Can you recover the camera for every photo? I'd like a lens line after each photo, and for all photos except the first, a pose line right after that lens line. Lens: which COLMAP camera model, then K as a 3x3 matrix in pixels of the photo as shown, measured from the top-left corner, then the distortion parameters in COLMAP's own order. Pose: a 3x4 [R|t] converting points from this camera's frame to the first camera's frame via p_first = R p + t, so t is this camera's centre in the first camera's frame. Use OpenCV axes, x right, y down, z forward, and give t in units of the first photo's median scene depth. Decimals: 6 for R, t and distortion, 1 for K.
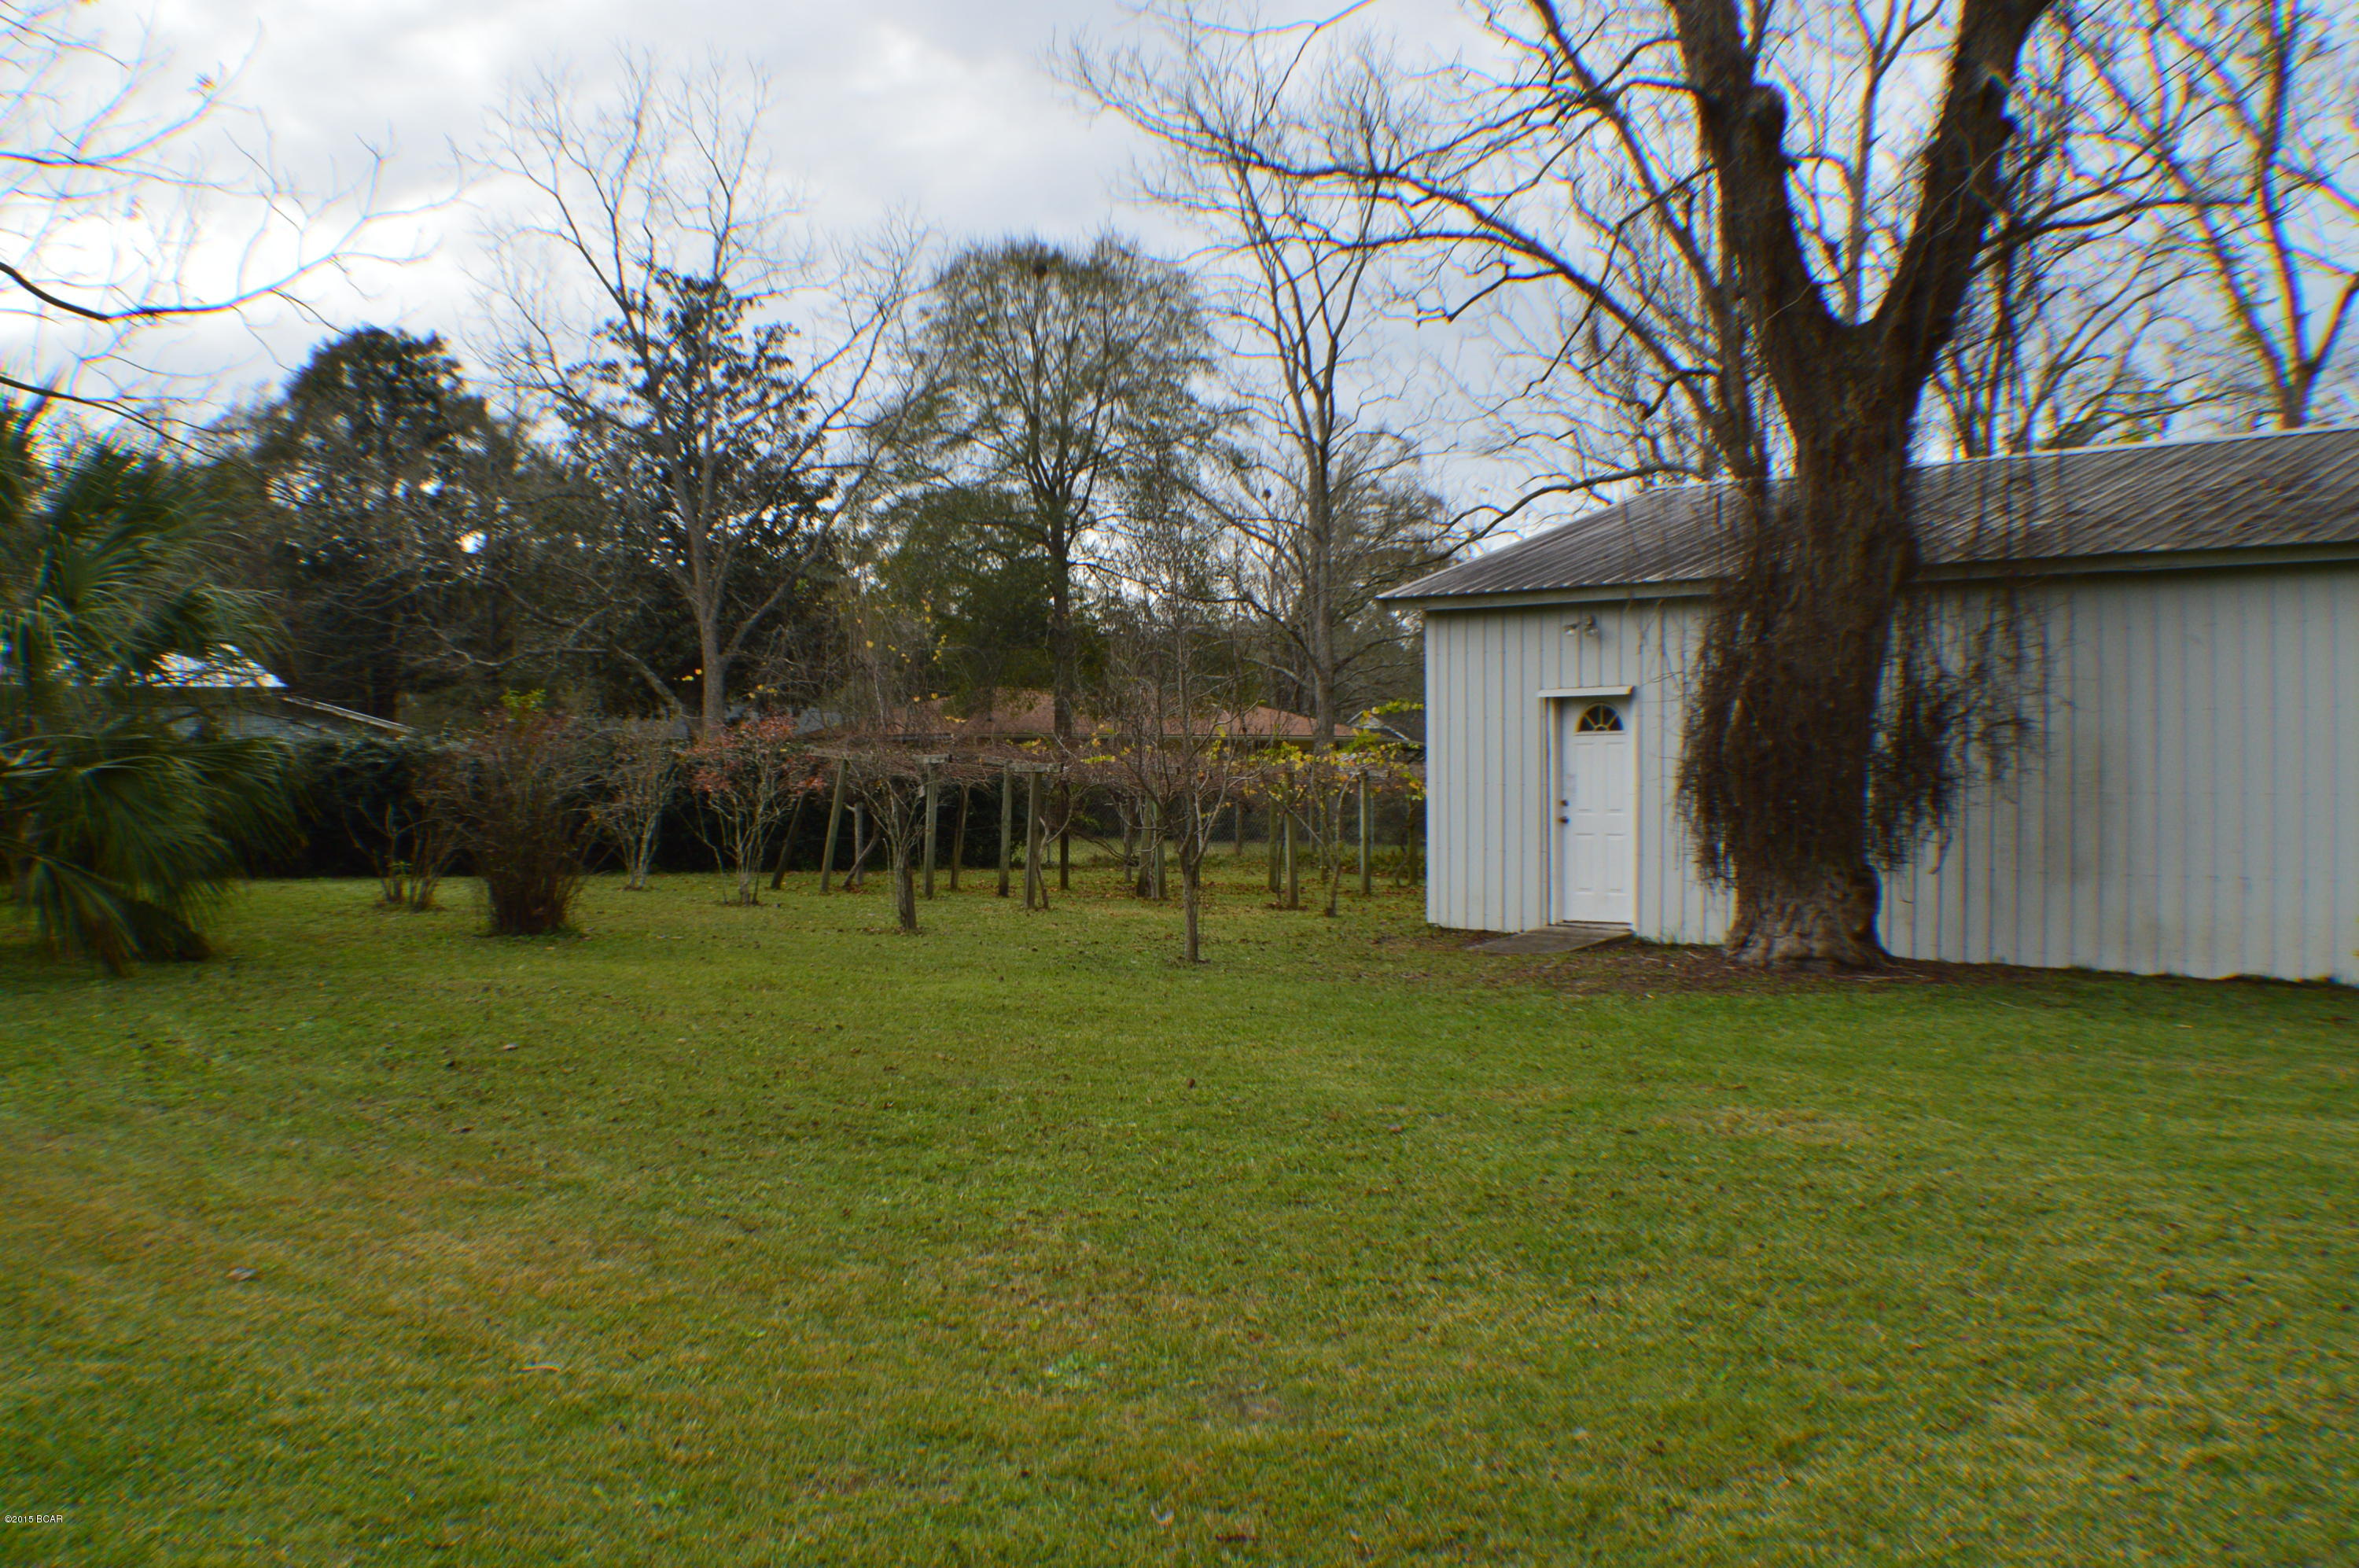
lens RADIAL K [[2350.4, 0, 1156.3], [0, 2350.4, 790.7], [0, 0, 1]] dist [-0.159152, 0.020817]
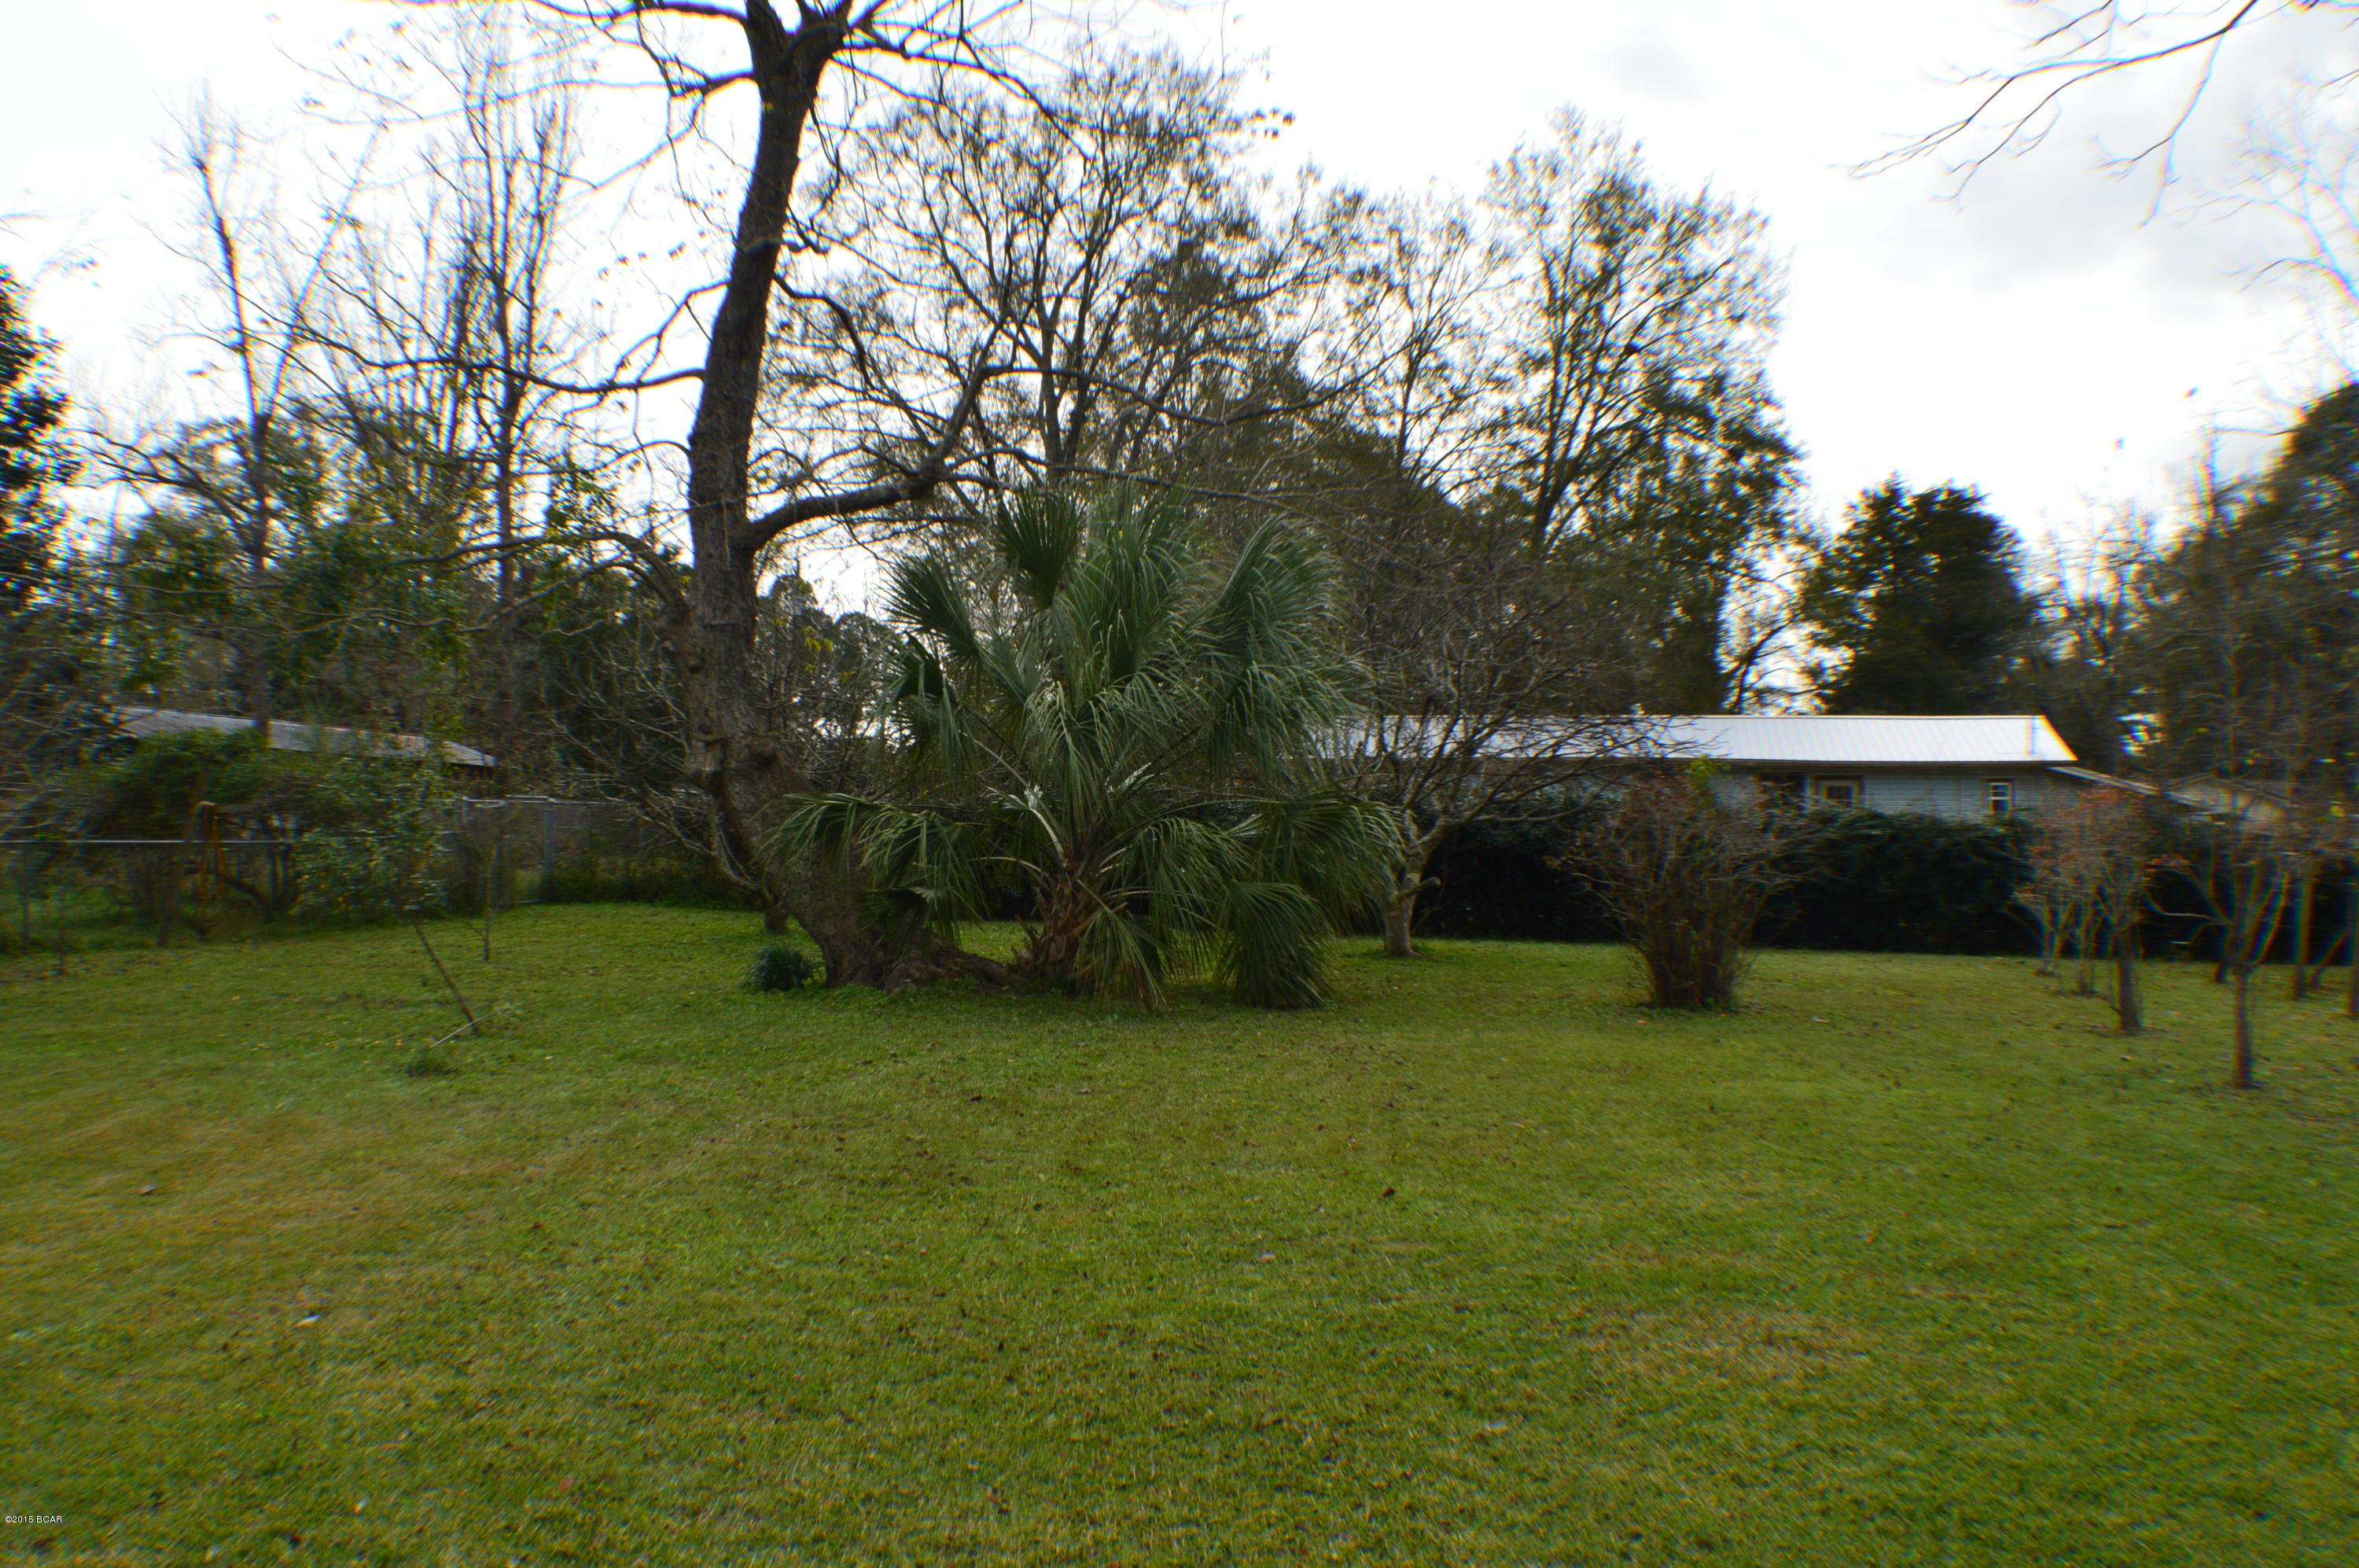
lens RADIAL K [[2350.4, 0, 1156.3], [0, 2350.4, 790.7], [0, 0, 1]] dist [-0.159152, 0.020817]
pose [[0.615588, -0.005779, -0.788047, 0.153658], [-0.021669, 0.999471, -0.024256, -0.000234], [0.787770, 0.032008, 0.615138, 0.097098]]
